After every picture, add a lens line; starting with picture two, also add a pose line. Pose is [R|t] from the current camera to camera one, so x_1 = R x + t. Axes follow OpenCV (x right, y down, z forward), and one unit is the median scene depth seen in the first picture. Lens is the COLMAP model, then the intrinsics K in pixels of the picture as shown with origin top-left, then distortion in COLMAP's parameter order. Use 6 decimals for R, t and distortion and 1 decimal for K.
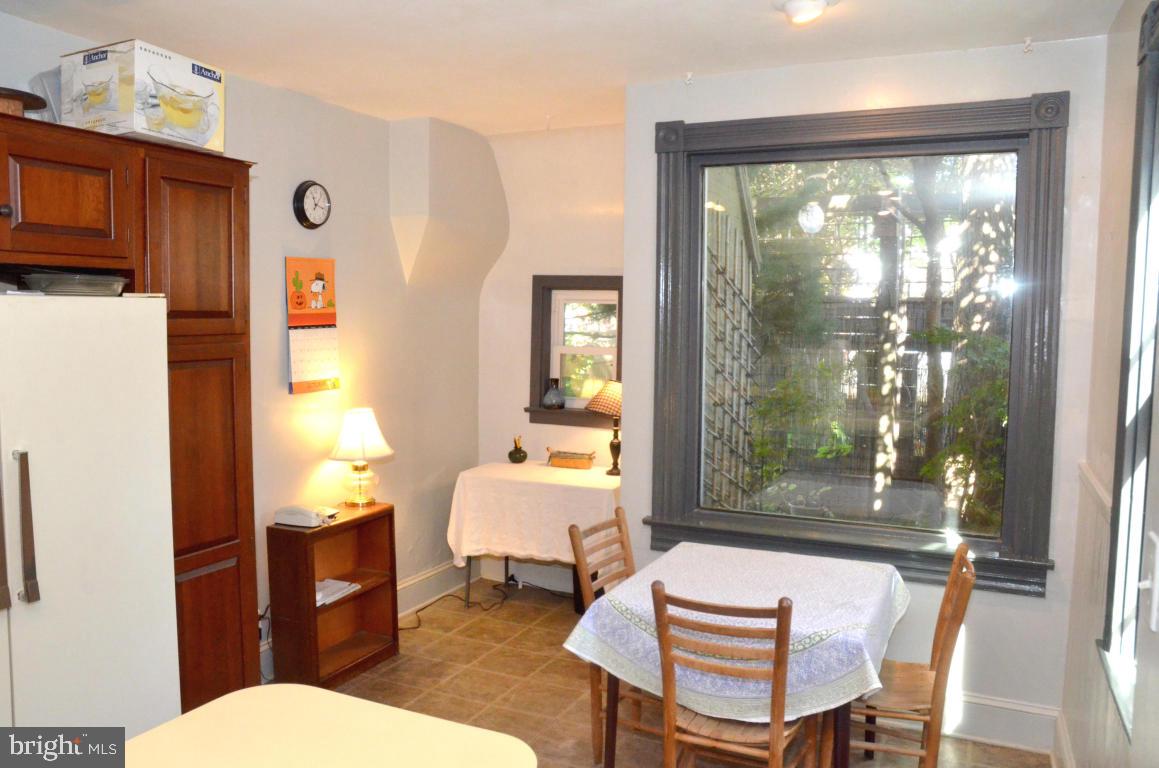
lens RADIAL K [[894.9, 0, 578.4], [0, 894.9, 385.5], [0, 0, 1]] dist [-0.137991, 0.057715]
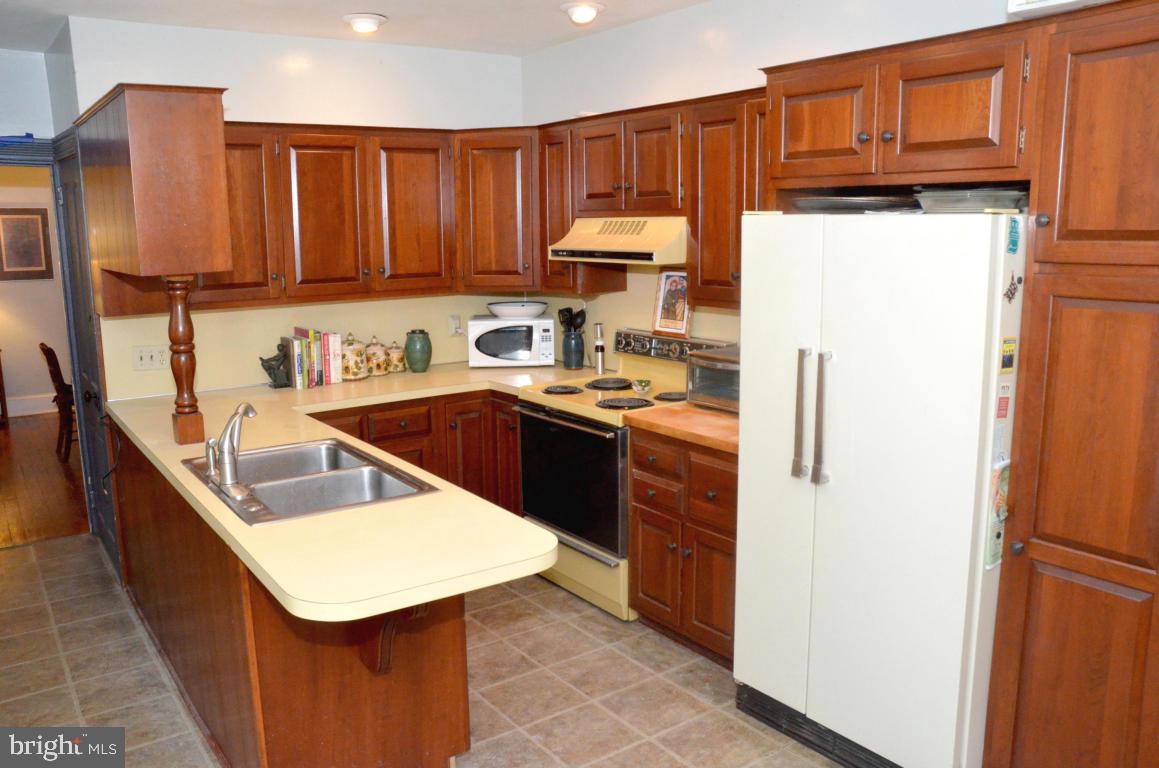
lens RADIAL K [[894.9, 0, 579.2], [0, 894.9, 386.2], [0, 0, 1]] dist [-0.137991, 0.057715]
pose [[-0.501523, 0.138553, -0.853978, 0.462339], [-0.064506, 0.978356, 0.196616, -0.079370], [0.862736, 0.153694, -0.481731, 1.126584]]
